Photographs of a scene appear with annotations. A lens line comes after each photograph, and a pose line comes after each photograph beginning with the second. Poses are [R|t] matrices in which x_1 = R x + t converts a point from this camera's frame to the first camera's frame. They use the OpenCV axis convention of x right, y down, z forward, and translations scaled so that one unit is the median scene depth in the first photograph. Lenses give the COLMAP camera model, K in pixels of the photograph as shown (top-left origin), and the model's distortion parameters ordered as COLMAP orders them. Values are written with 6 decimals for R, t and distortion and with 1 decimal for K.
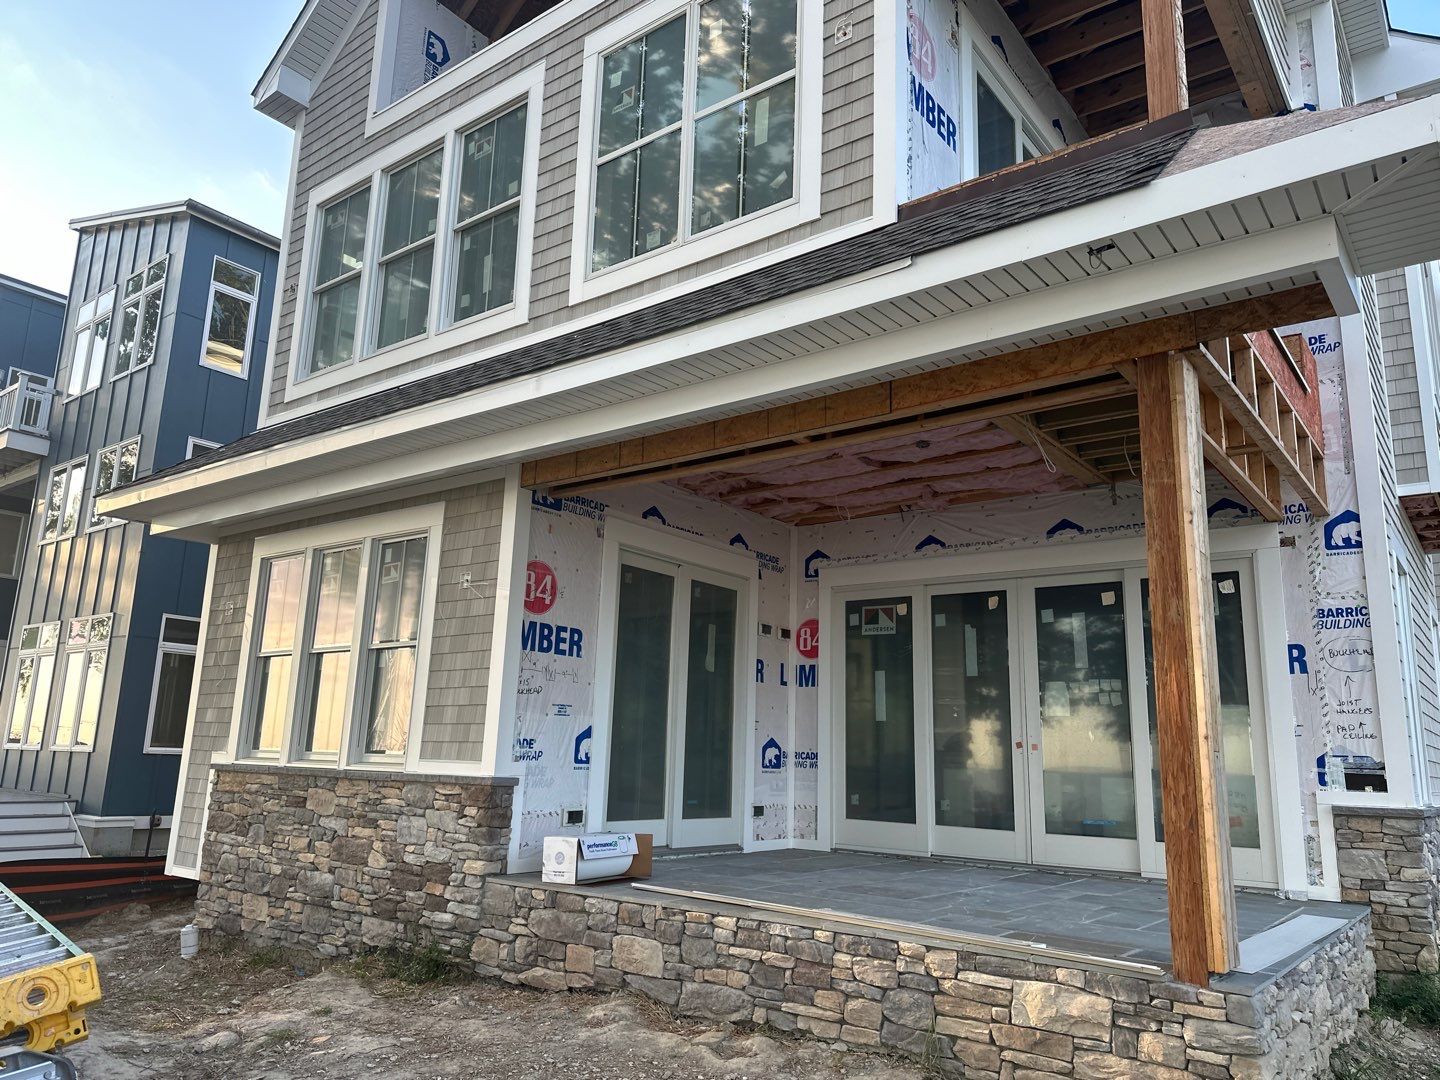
lens RADIAL K [[1013.6, 0, 716.4], [0, 1013.6, 545.0], [0, 0, 1]] dist [0.065179, -0.079072]
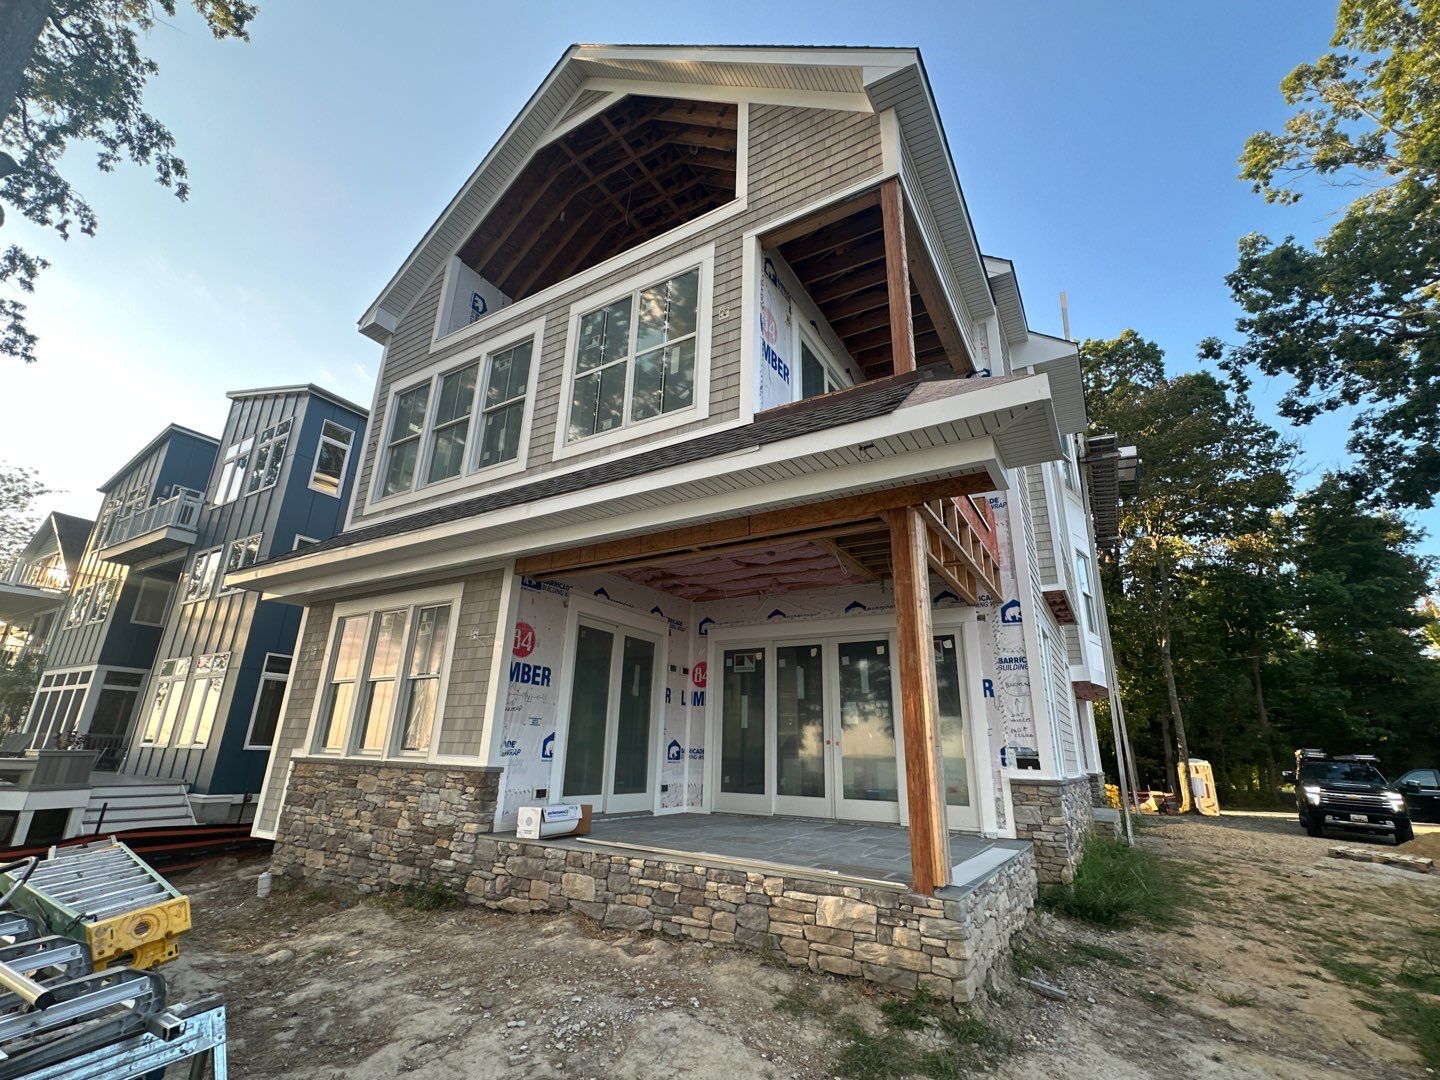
lens RADIAL K [[642.8, 0, 720.4], [0, 642.8, 540.2], [0, 0, 1]] dist [-0.001611, -0.002337]
pose [[0.993527, 0.029416, 0.109718, 0.009700], [-0.017133, 0.993644, -0.111254, -0.004698], [-0.112293, 0.108655, 0.987717, -0.012937]]
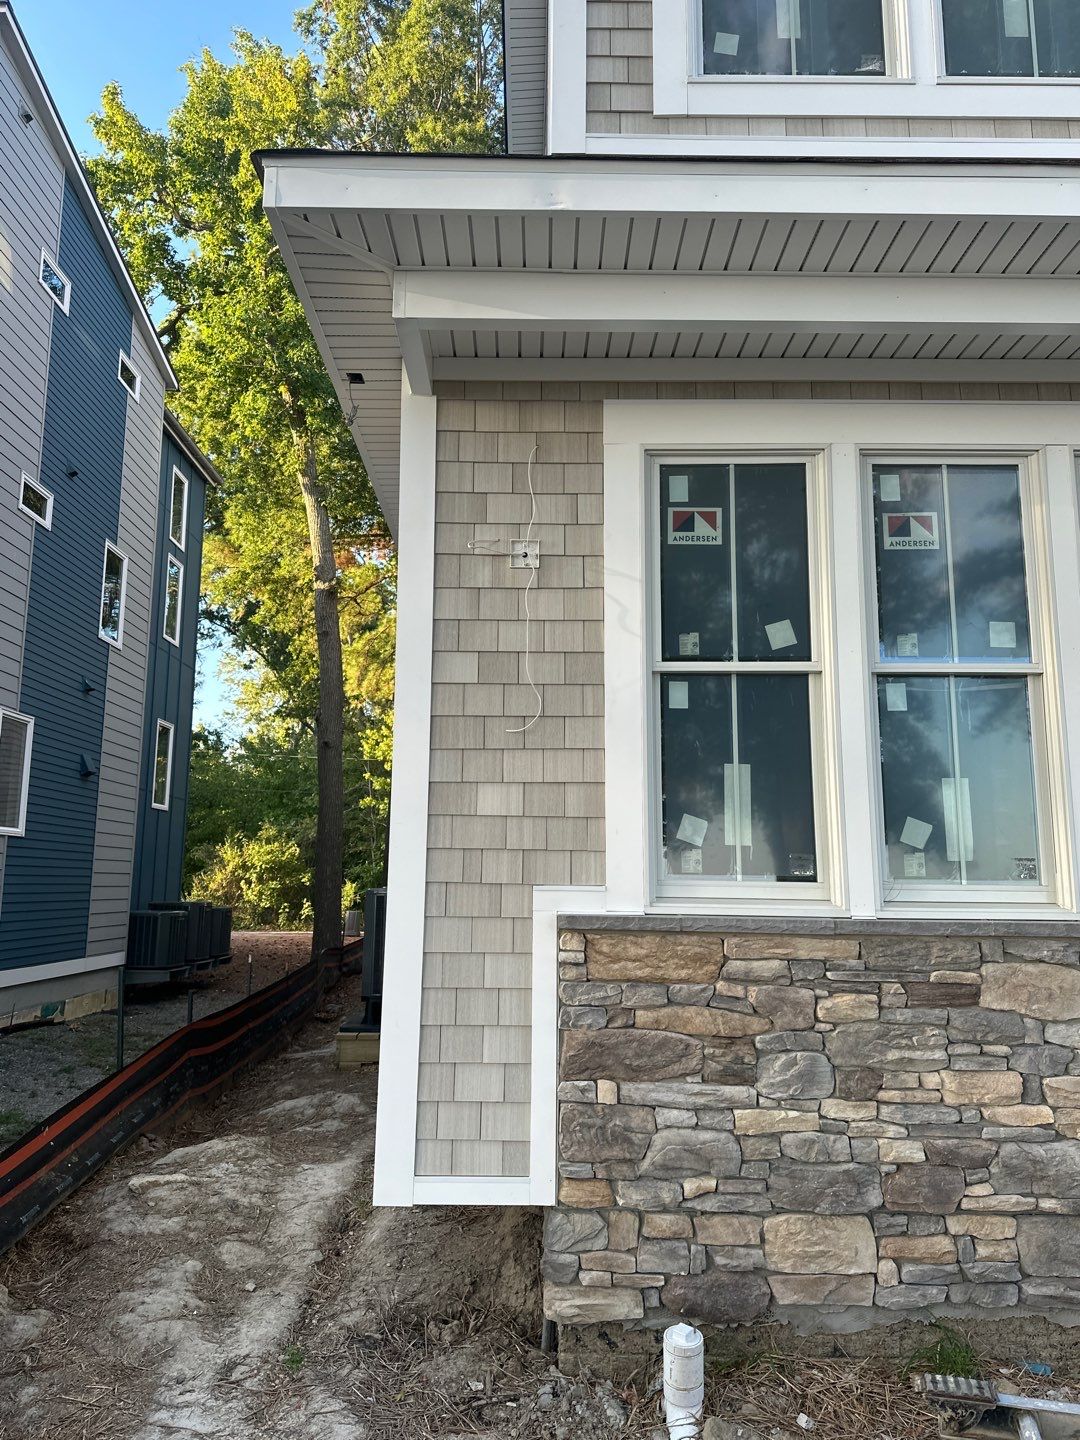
lens RADIAL K [[1047.0, 0, 515.6], [0, 1047.0, 725.7], [0, 0, 1]] dist [0.033882, -0.038629]
pose [[0.801902, 0.071154, 0.593203, -0.933504], [-0.104604, 0.994267, 0.022146, 0.157863], [-0.588227, -0.079810, 0.804748, 0.829313]]
